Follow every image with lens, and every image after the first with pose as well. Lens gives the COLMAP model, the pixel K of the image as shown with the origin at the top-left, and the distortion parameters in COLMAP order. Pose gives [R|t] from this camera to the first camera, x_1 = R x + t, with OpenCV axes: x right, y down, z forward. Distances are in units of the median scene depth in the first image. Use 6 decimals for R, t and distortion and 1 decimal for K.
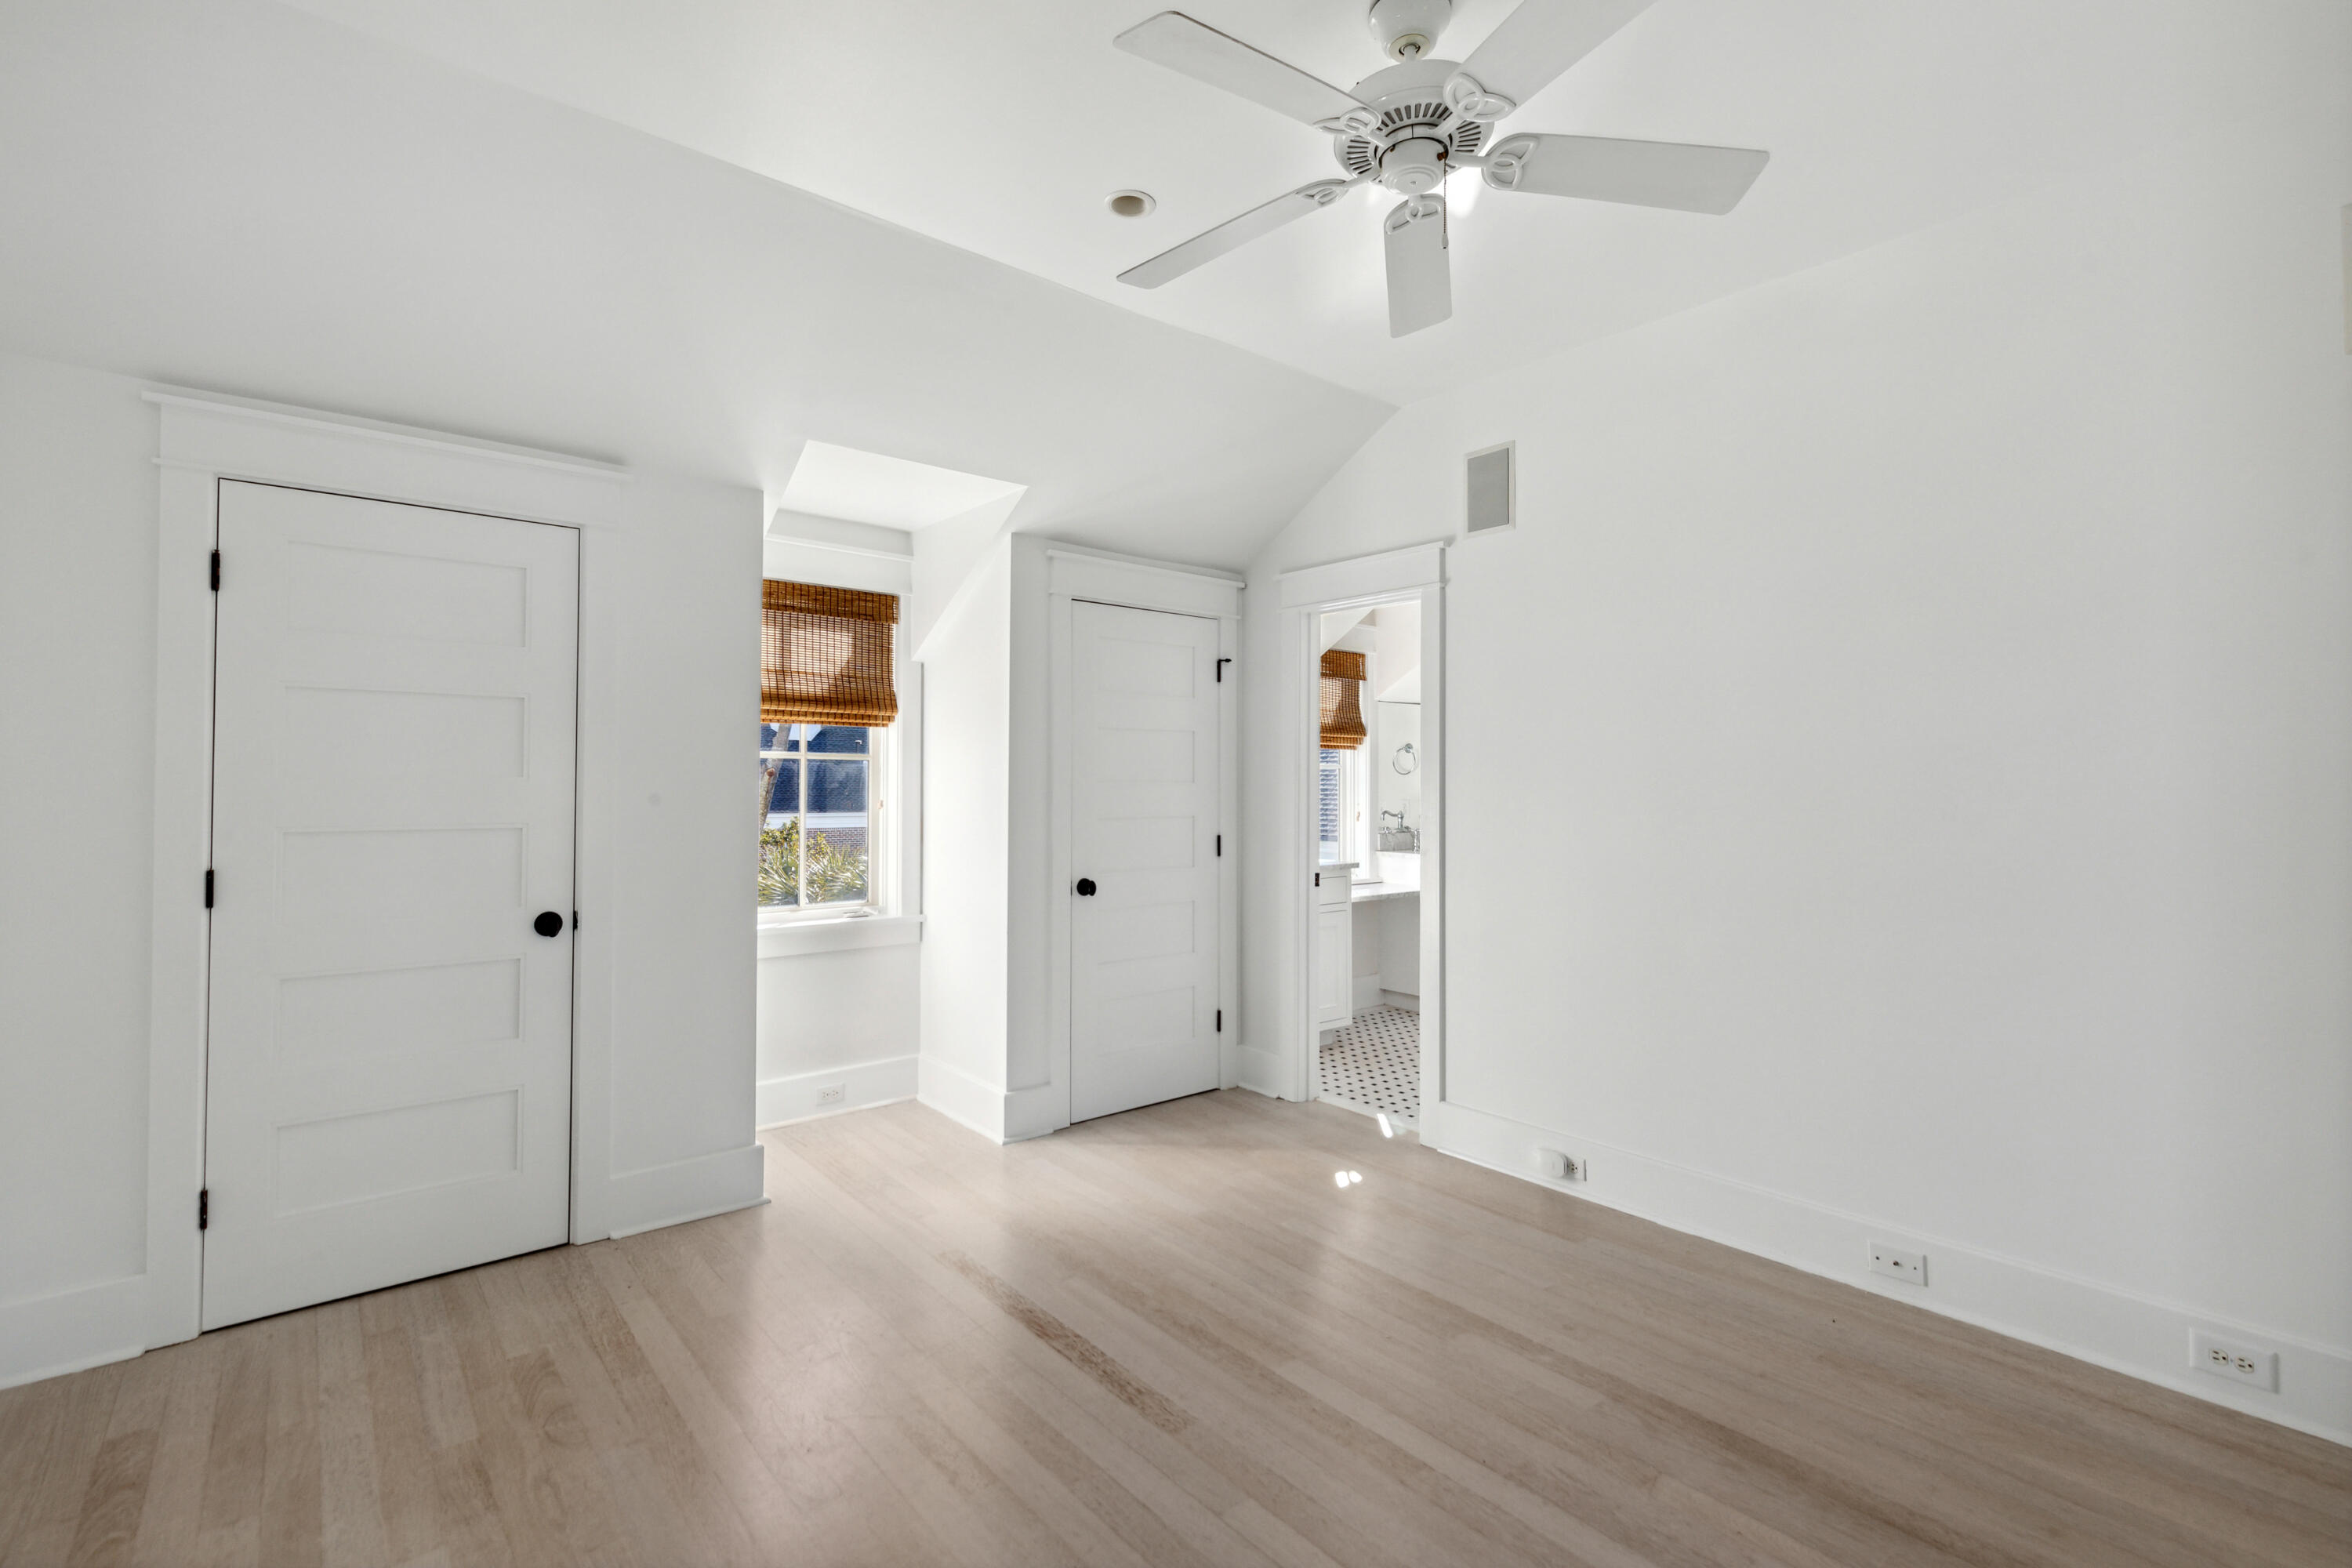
lens RADIAL K [[1071.0, 0, 1178.6], [0, 1071.0, 766.5], [0, 0, 1]] dist [0.004521, -0.000493]
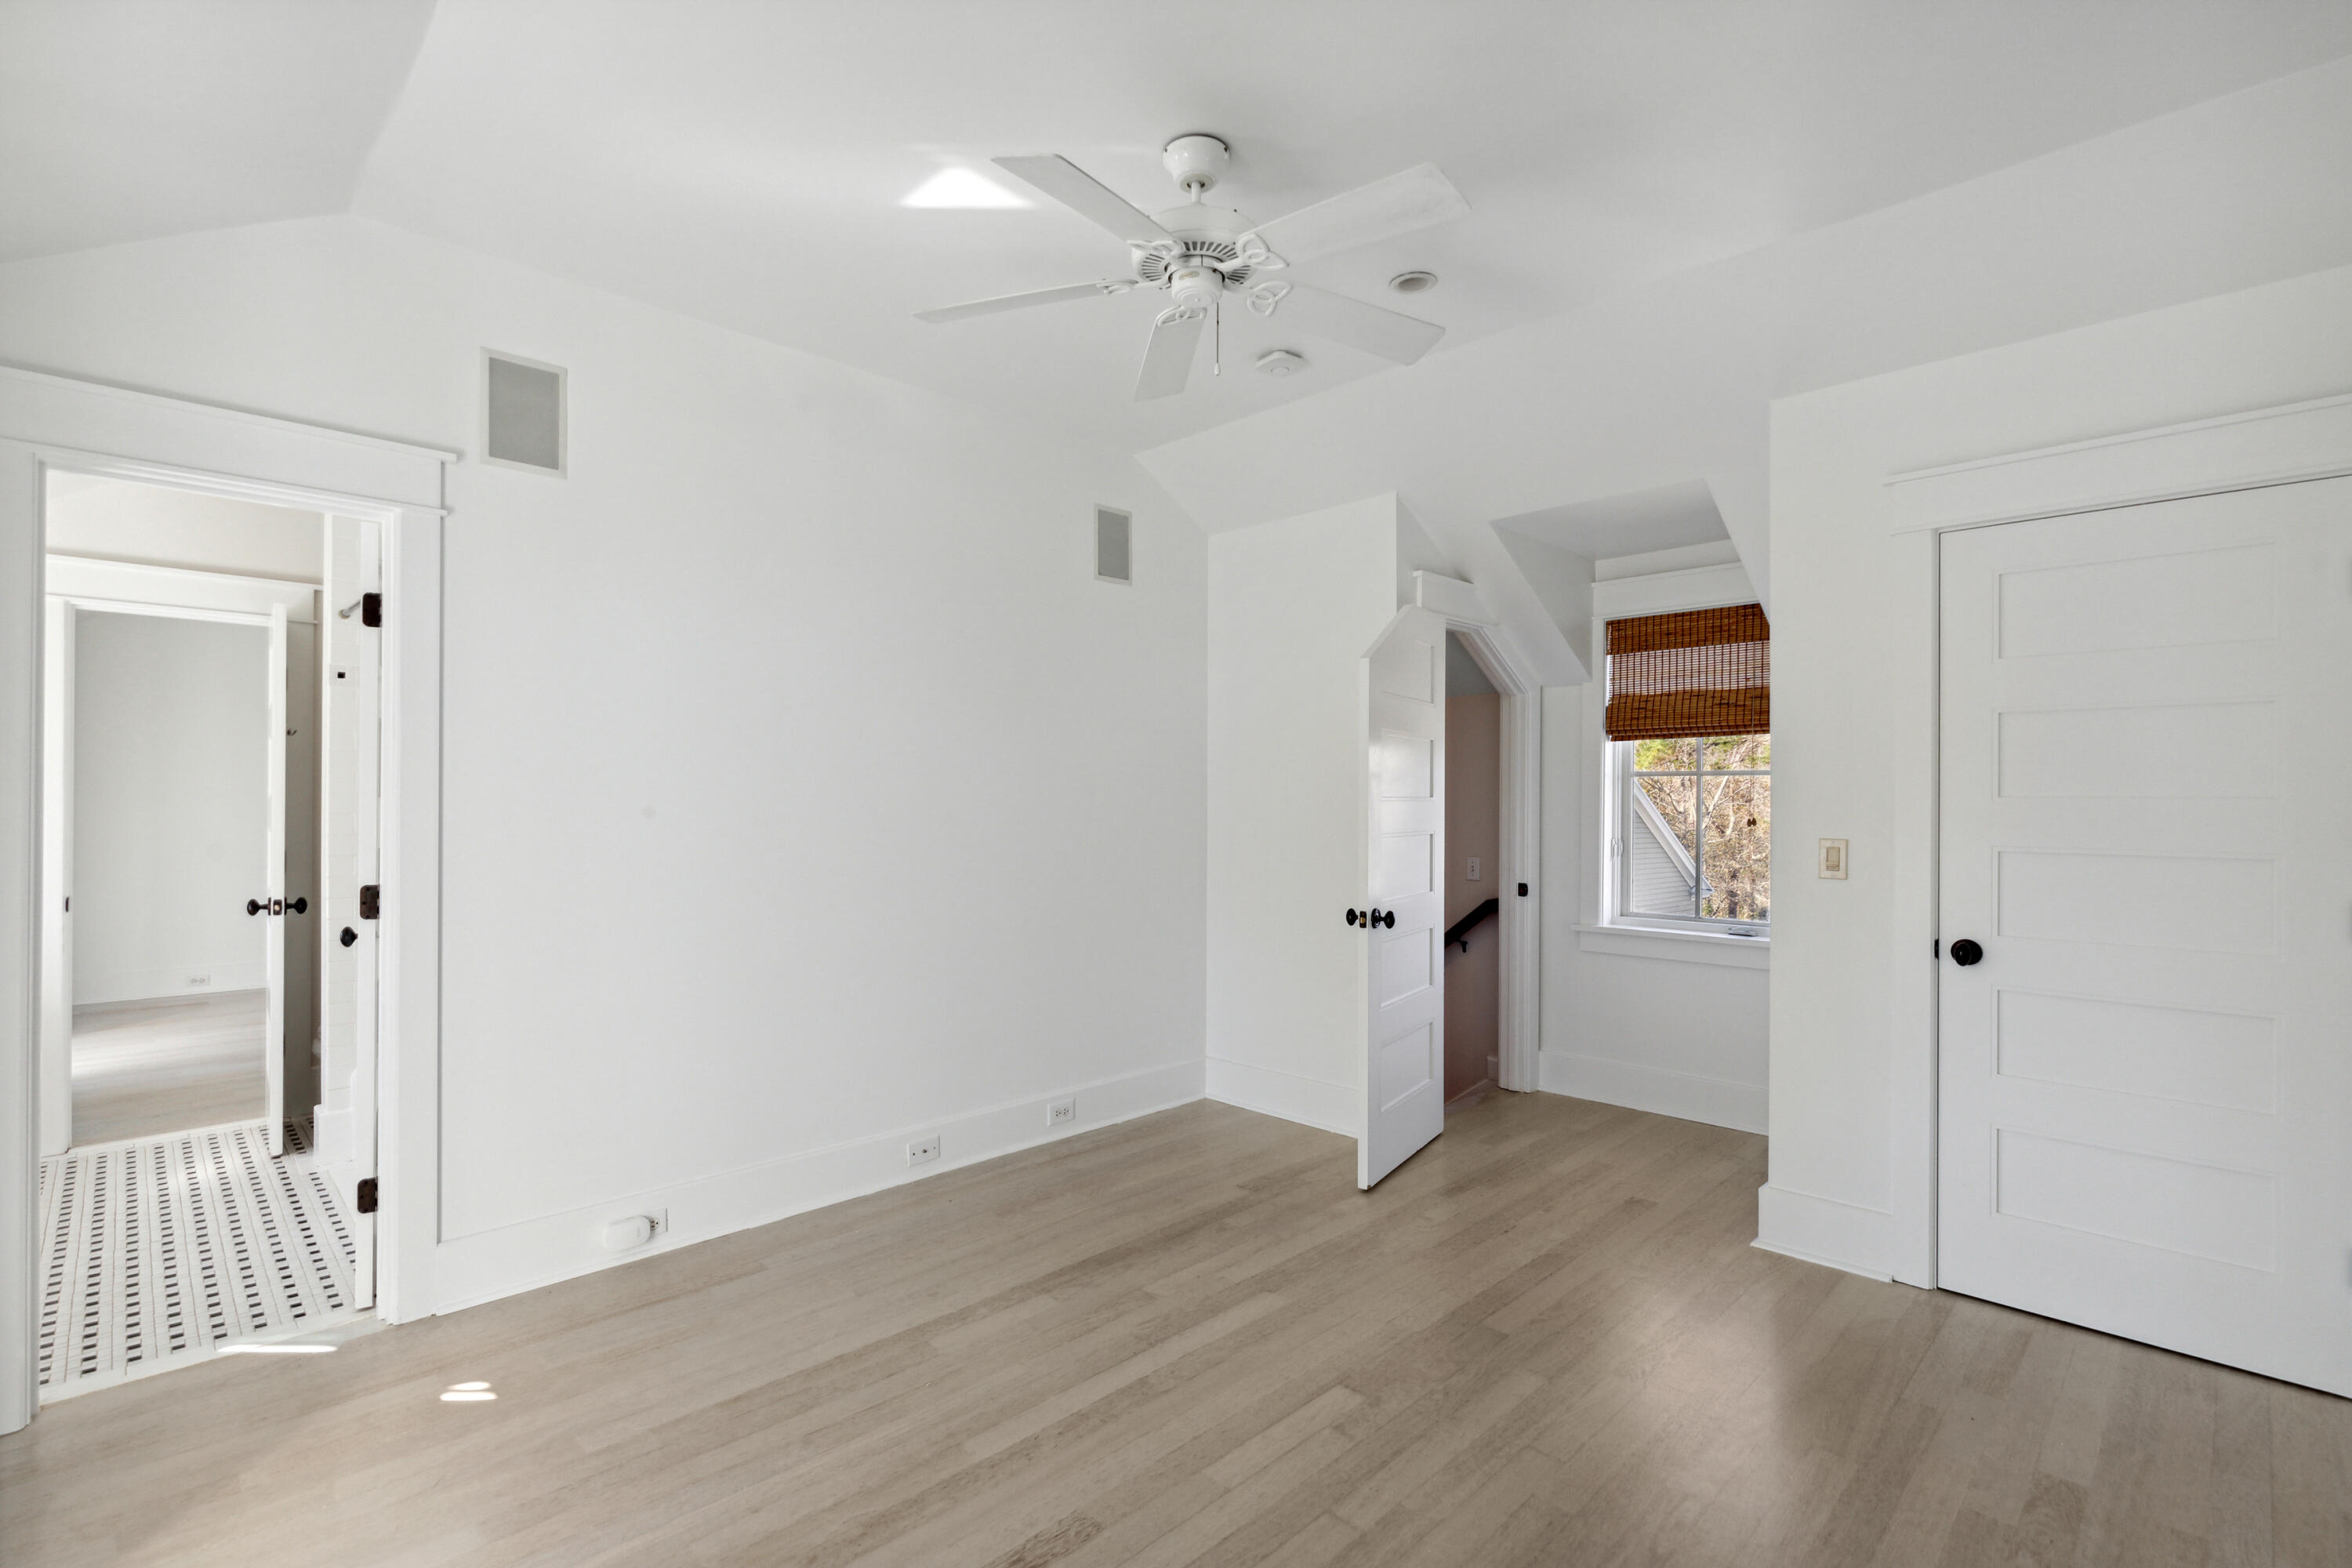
lens RADIAL K [[1071.0, 0, 1191.0], [0, 1071.0, 795.3], [0, 0, 1]] dist [0.004521, -0.000493]
pose [[-0.092487, -0.001355, 0.995713, -0.762777], [-0.017100, 0.999854, -0.000227, 0.010885], [-0.995567, -0.017047, -0.092497, 0.865945]]
